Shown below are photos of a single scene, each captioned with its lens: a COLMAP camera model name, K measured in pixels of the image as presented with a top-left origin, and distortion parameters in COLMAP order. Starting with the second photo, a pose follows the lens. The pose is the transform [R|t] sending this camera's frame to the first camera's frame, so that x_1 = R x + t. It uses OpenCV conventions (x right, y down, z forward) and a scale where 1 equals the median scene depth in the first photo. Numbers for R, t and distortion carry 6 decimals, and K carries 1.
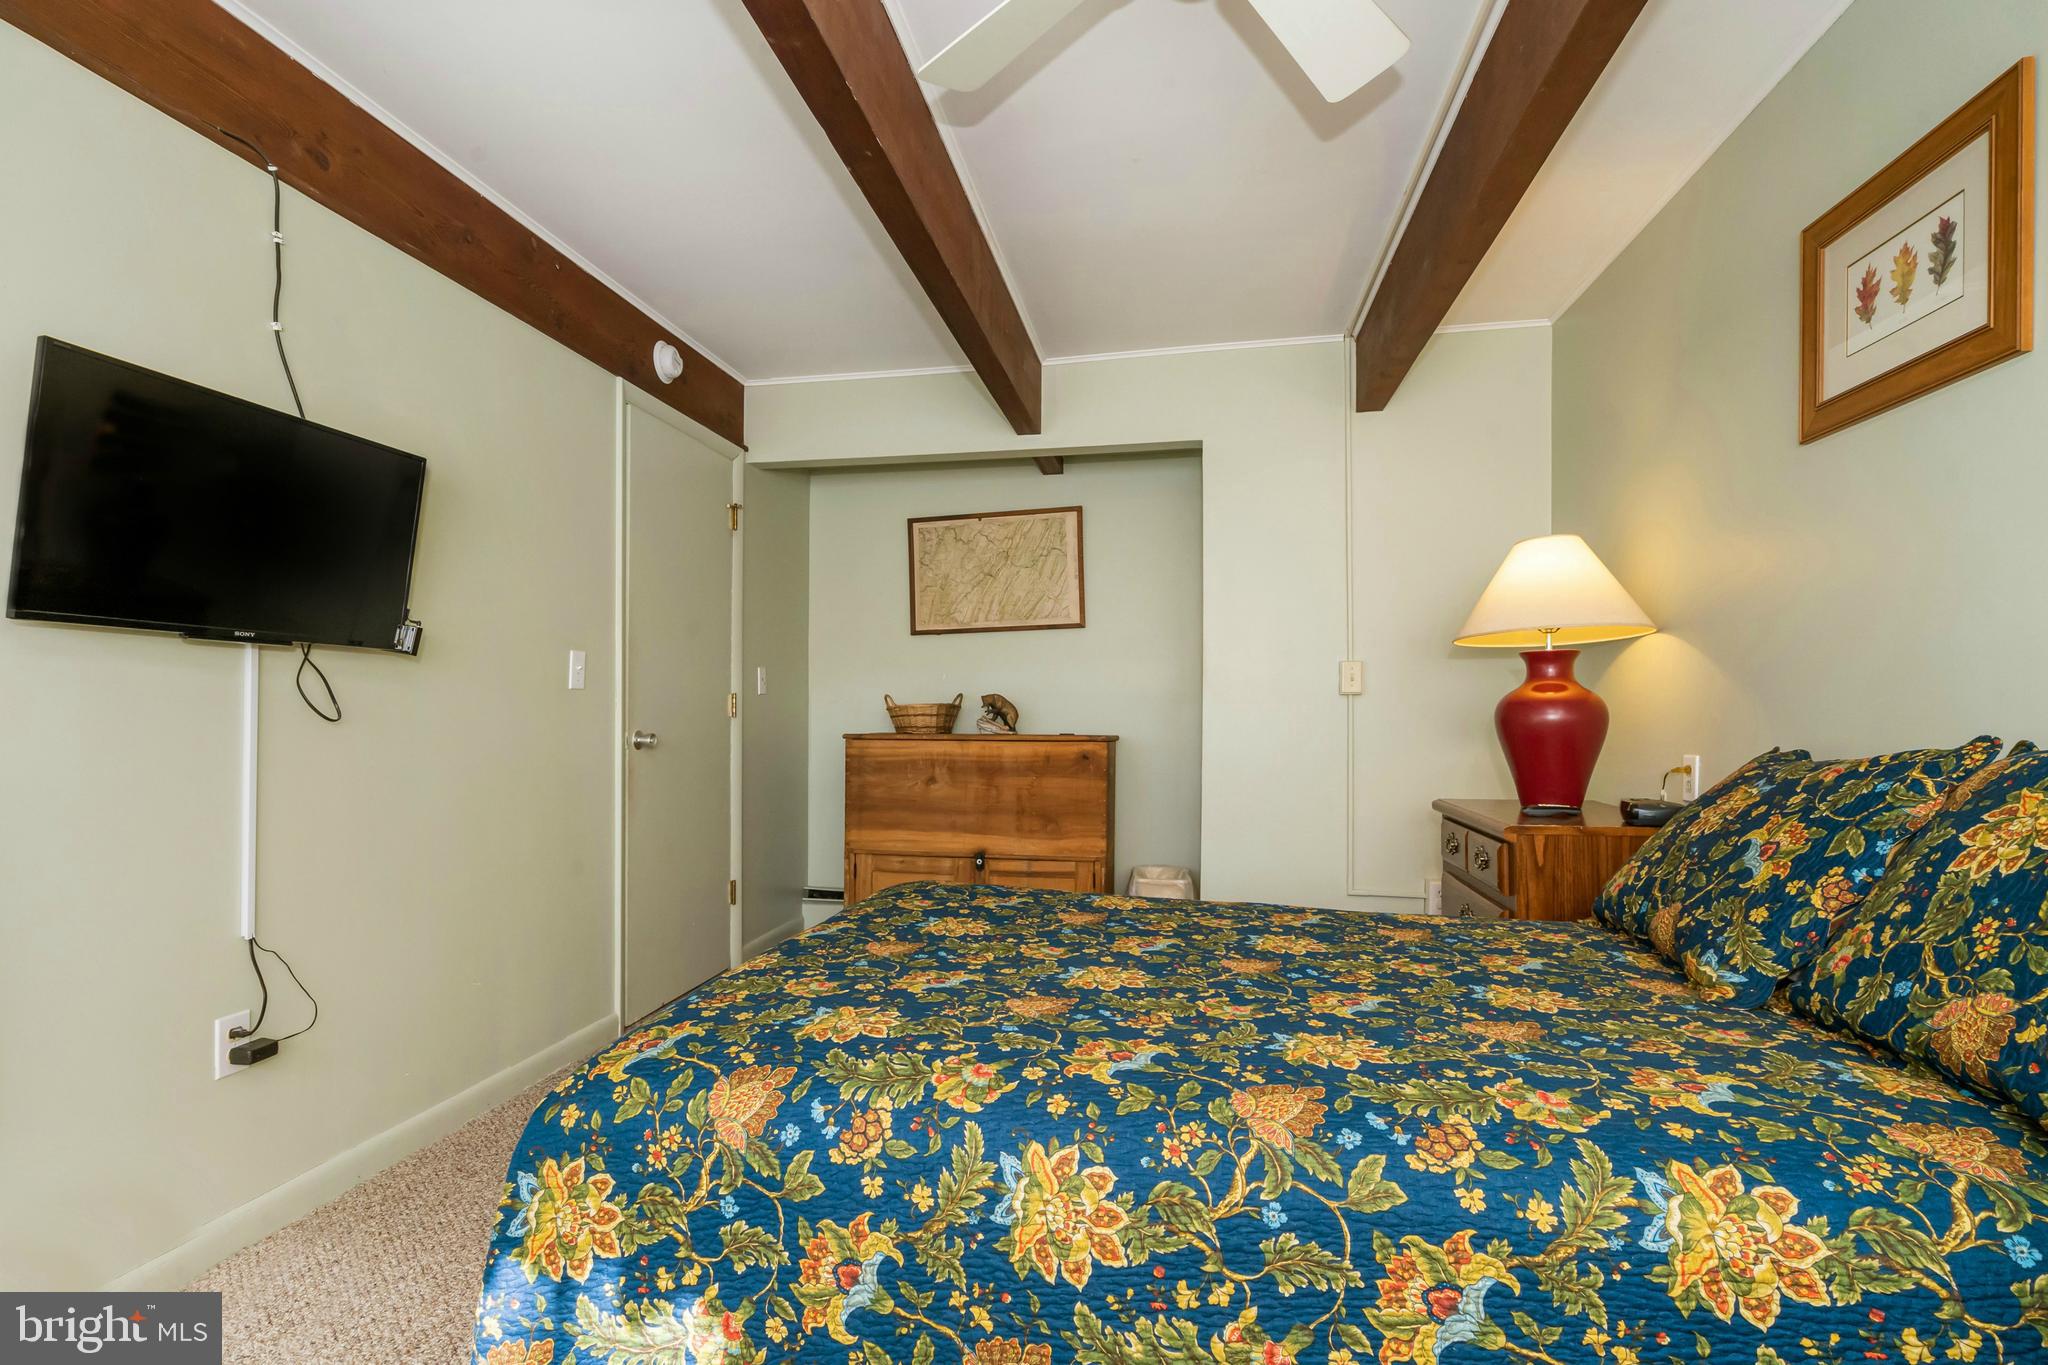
lens RADIAL K [[968.4, 0, 1020.0], [0, 968.4, 712.6], [0, 0, 1]] dist [-0.004326, 0.000192]
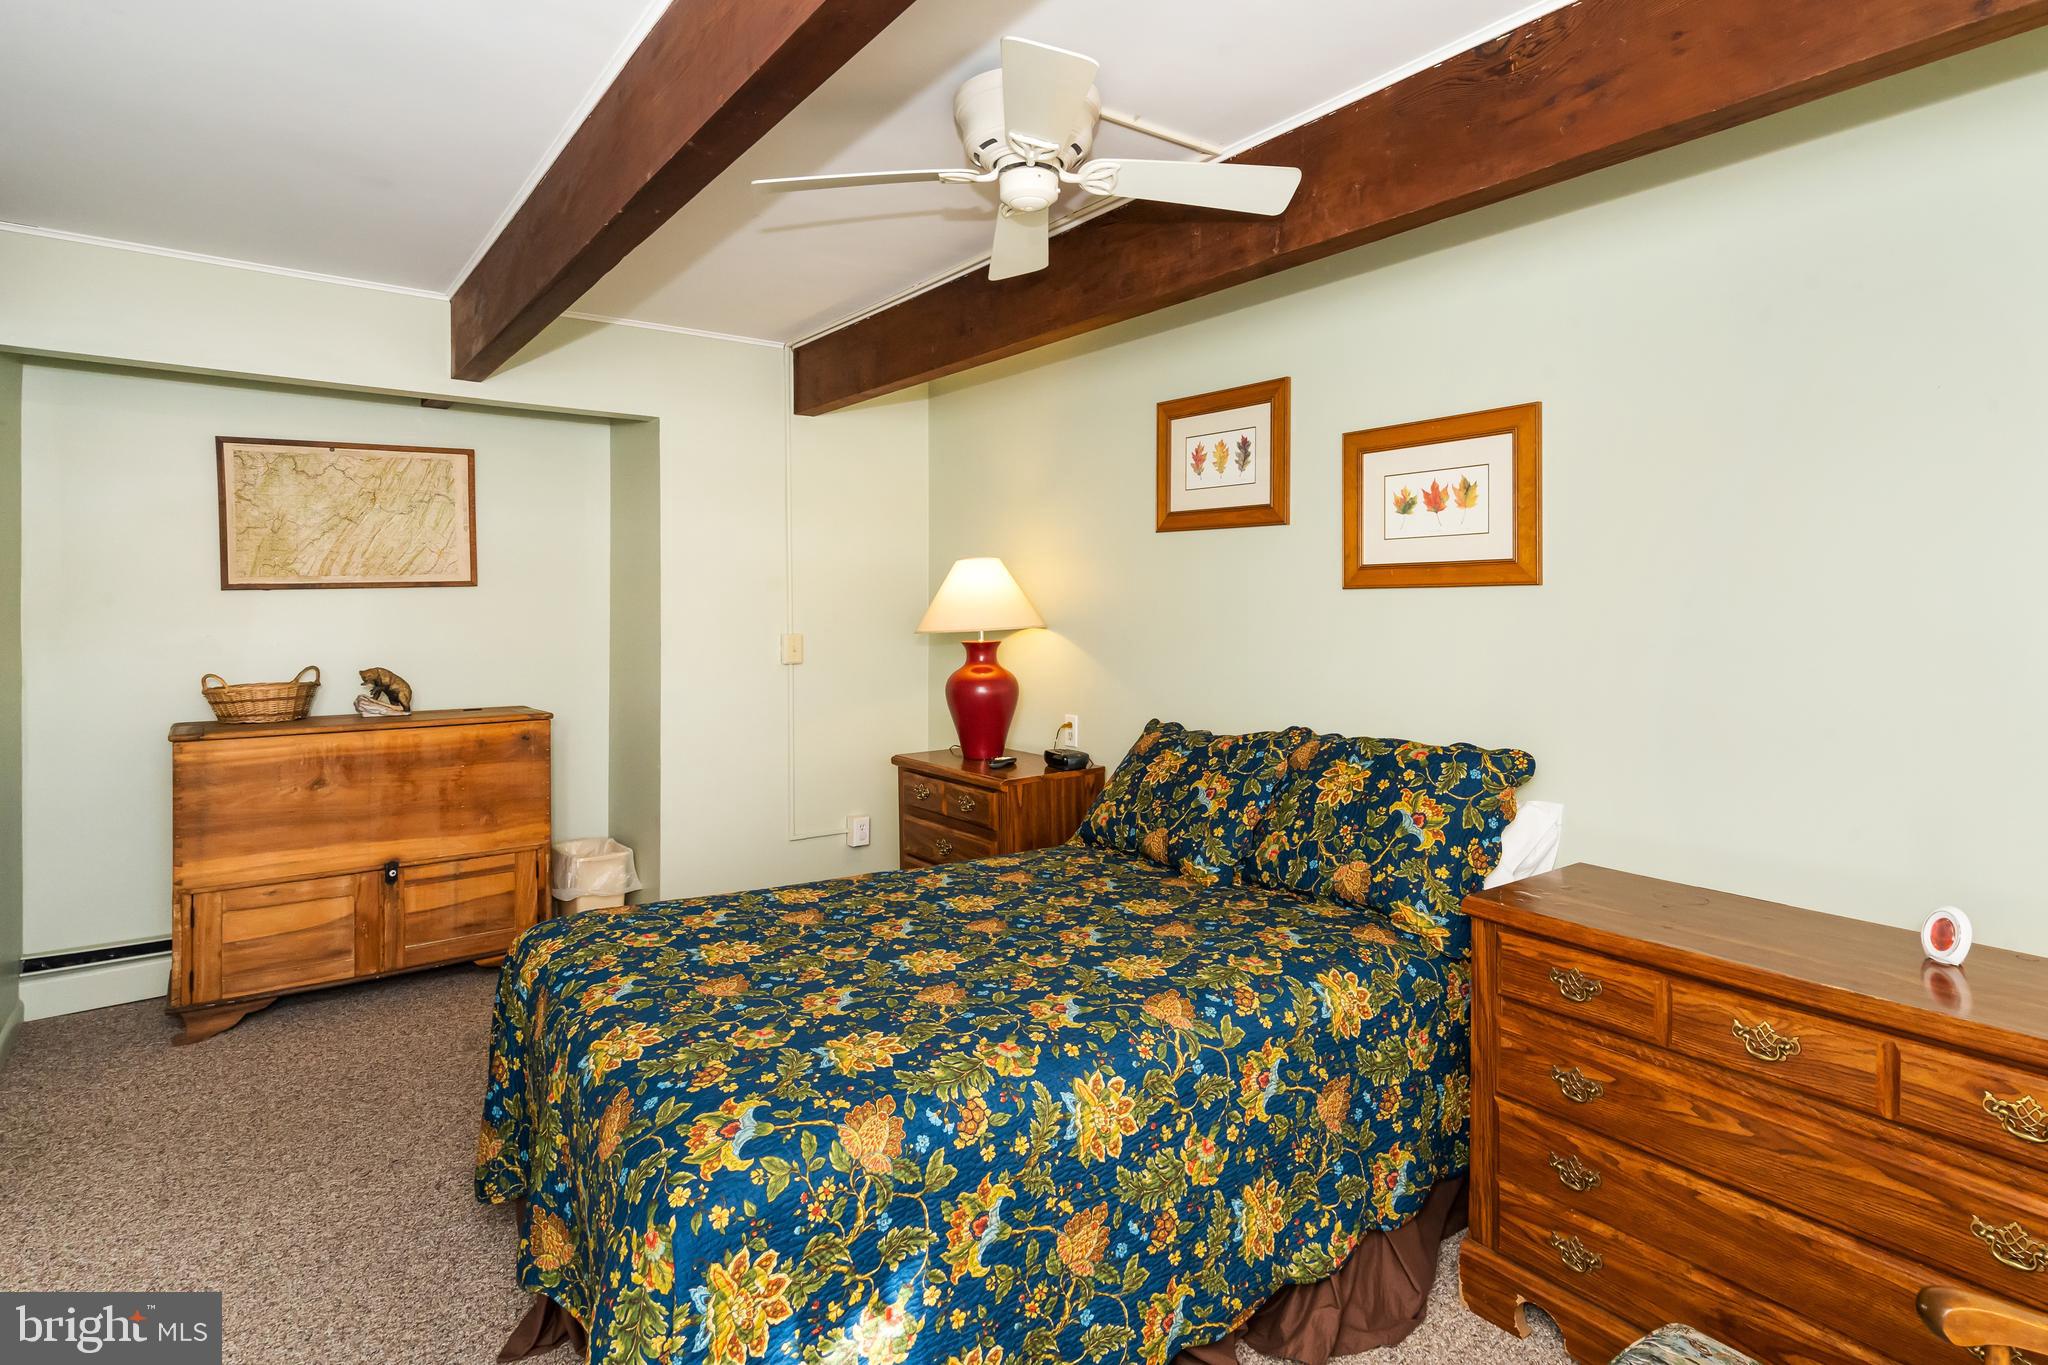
lens RADIAL K [[1014.4, 0, 1021.7], [0, 1014.4, 608.7], [0, 0, 1]] dist [-0.003224, 0.000963]
pose [[0.672107, -0.001651, 0.740452, -0.955962], [0.000557, 0.999998, 0.001724, -0.227789], [-0.740454, -0.000747, 0.672107, 0.004745]]
